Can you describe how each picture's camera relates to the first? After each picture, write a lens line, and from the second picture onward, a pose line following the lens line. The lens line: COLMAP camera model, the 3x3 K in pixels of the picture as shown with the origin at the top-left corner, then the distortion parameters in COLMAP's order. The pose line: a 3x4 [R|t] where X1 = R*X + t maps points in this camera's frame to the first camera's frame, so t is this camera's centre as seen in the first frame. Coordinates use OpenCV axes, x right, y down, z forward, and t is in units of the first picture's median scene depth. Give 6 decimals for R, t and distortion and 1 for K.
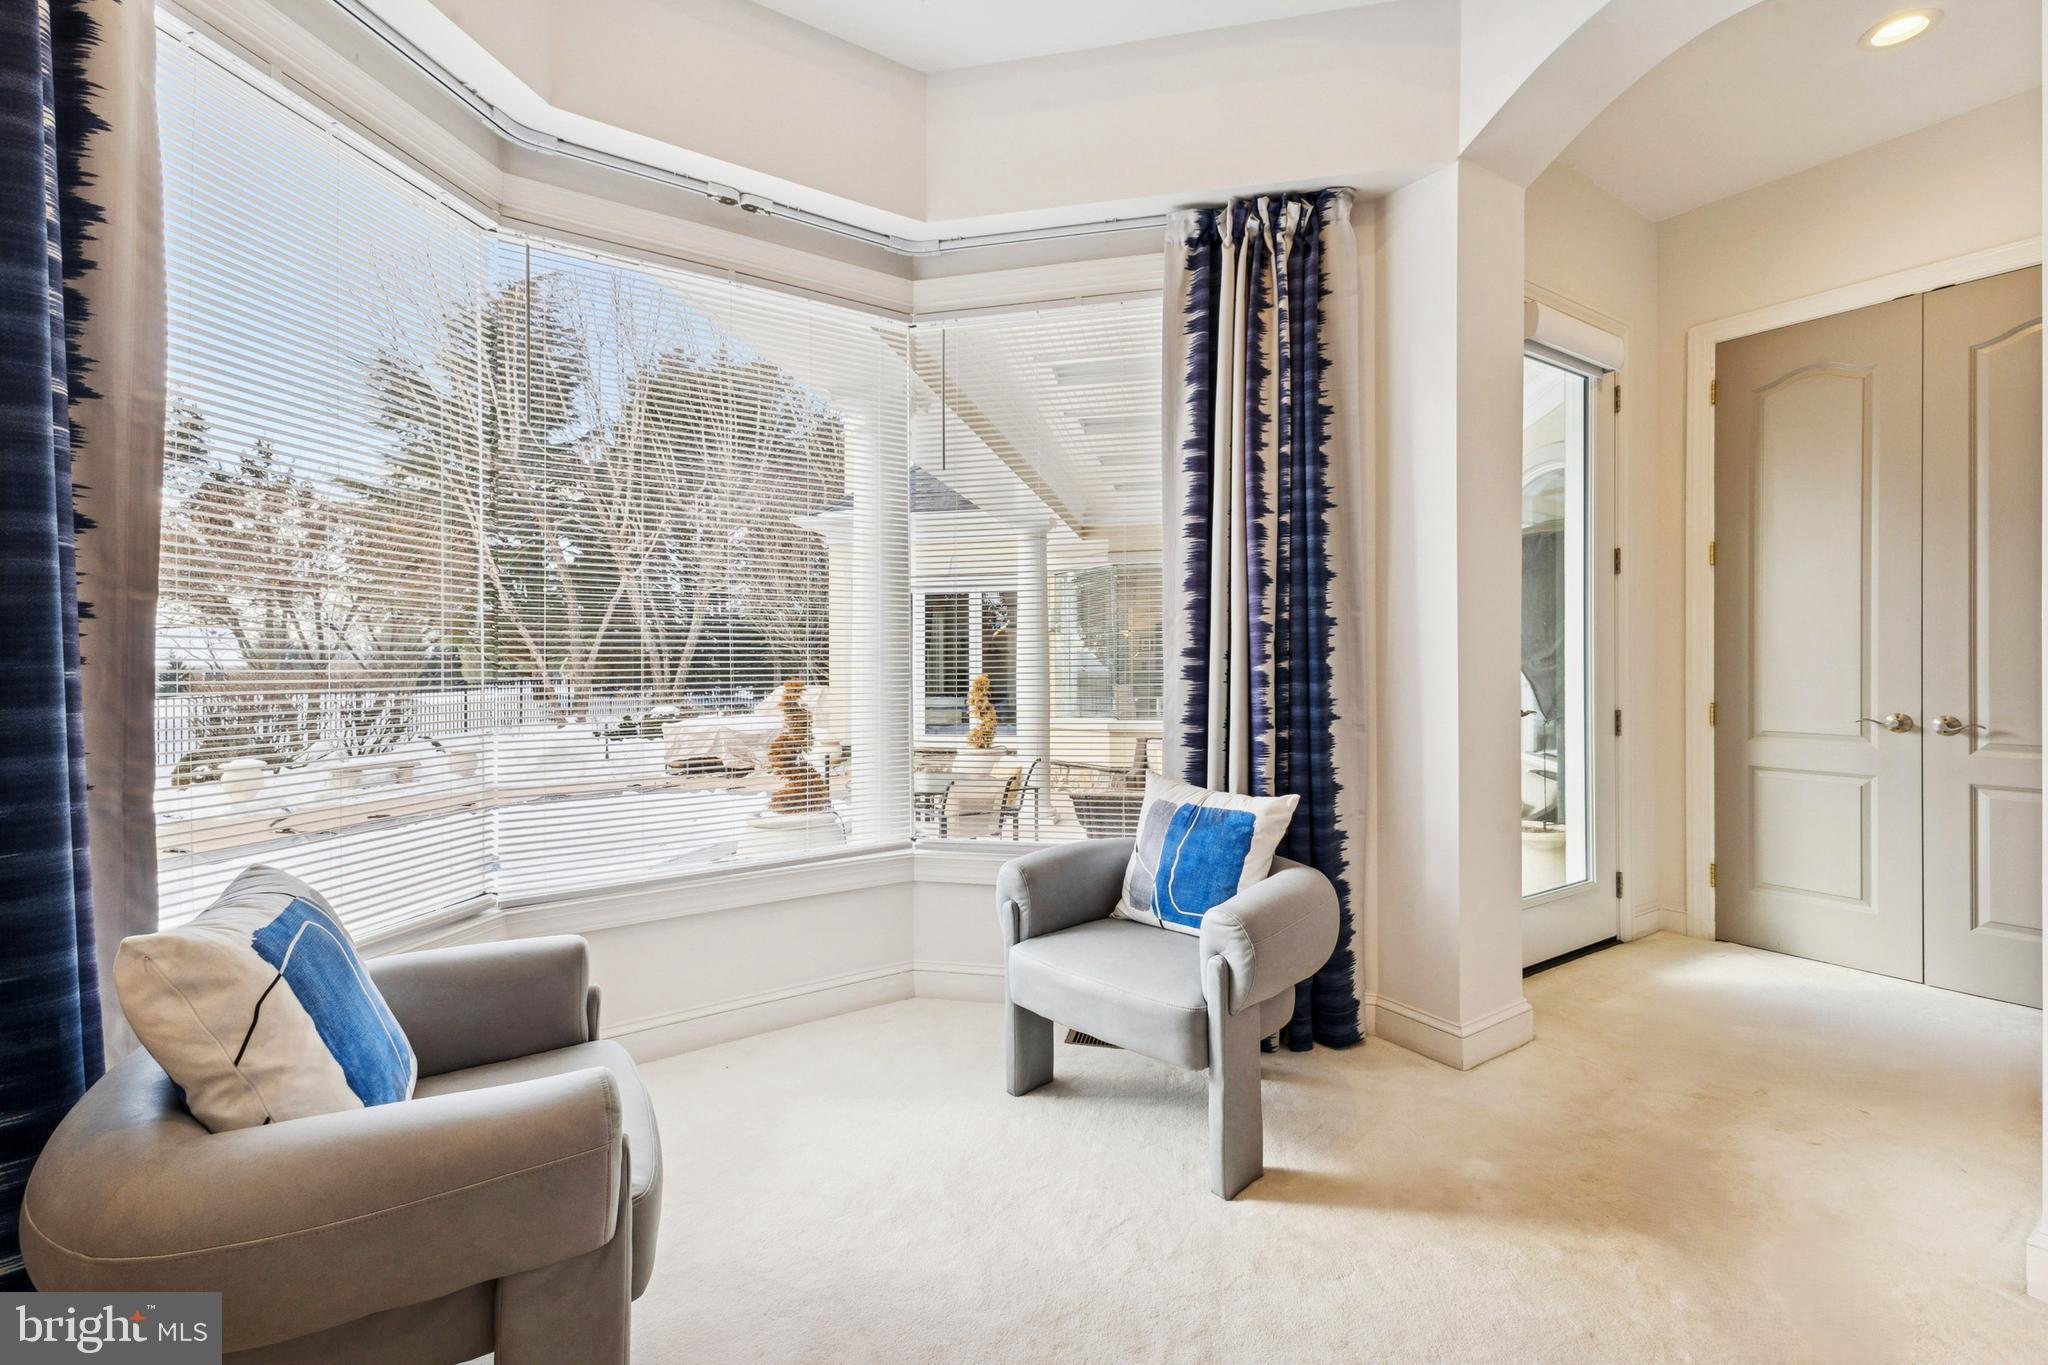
lens RADIAL K [[867.7, 0, 1030.0], [0, 867.7, 664.7], [0, 0, 1]] dist [0.000963, 0.000048]
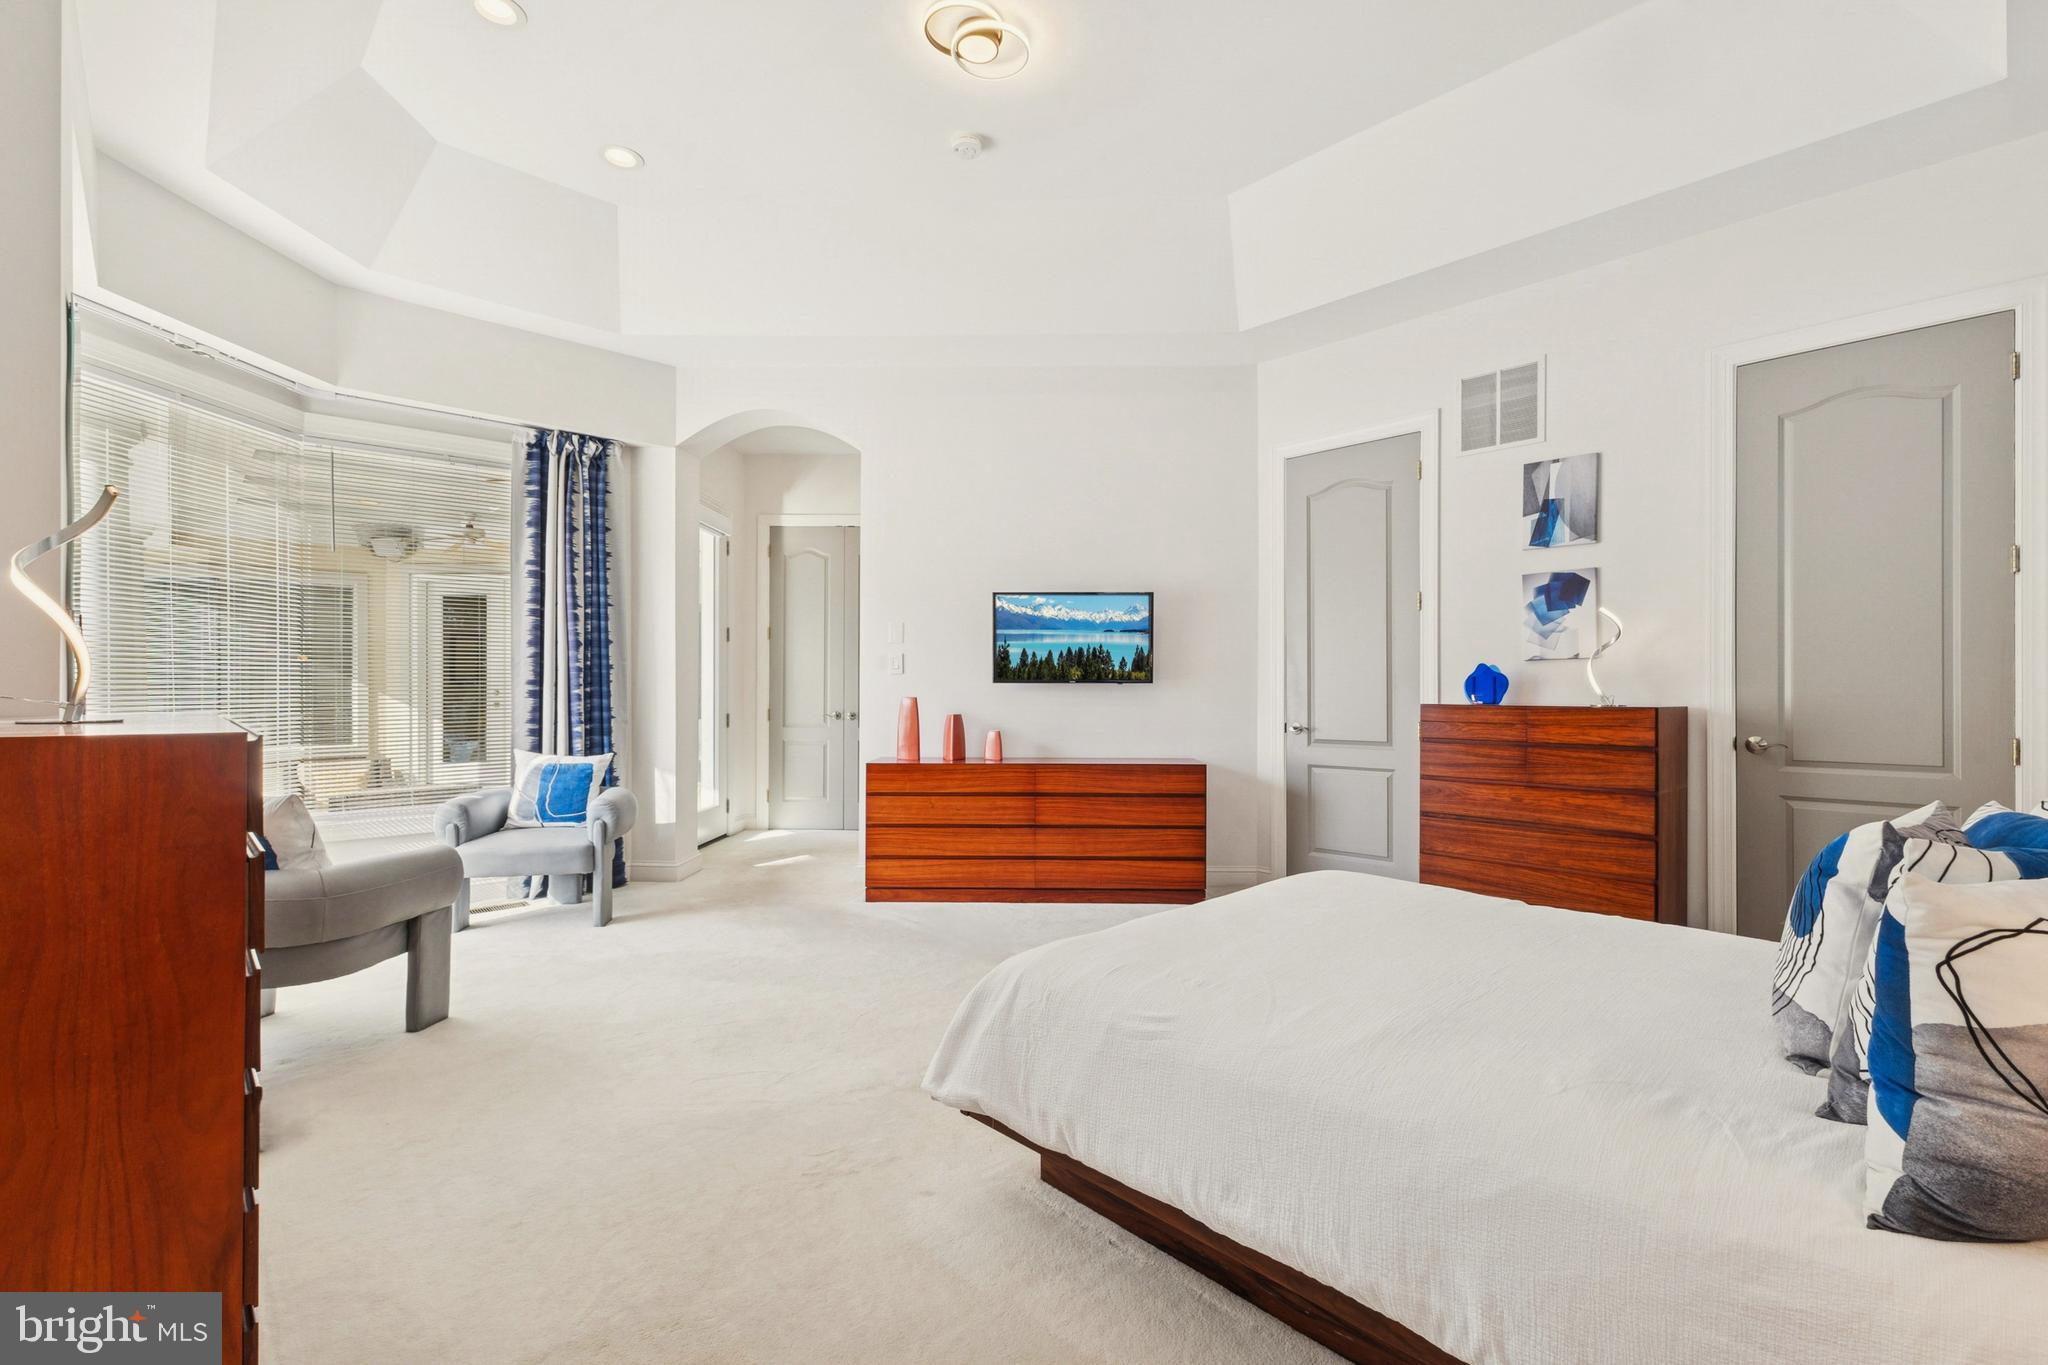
lens RADIAL K [[914.2, 0, 1023.5], [0, 914.2, 684.4], [0, 0, 1]] dist [0.067775, 0.000079]
pose [[0.573483, 0.006192, 0.819194, -0.795757], [-0.004667, 0.999980, -0.004291, -0.006452], [-0.819204, -0.001362, 0.573501, -0.901267]]
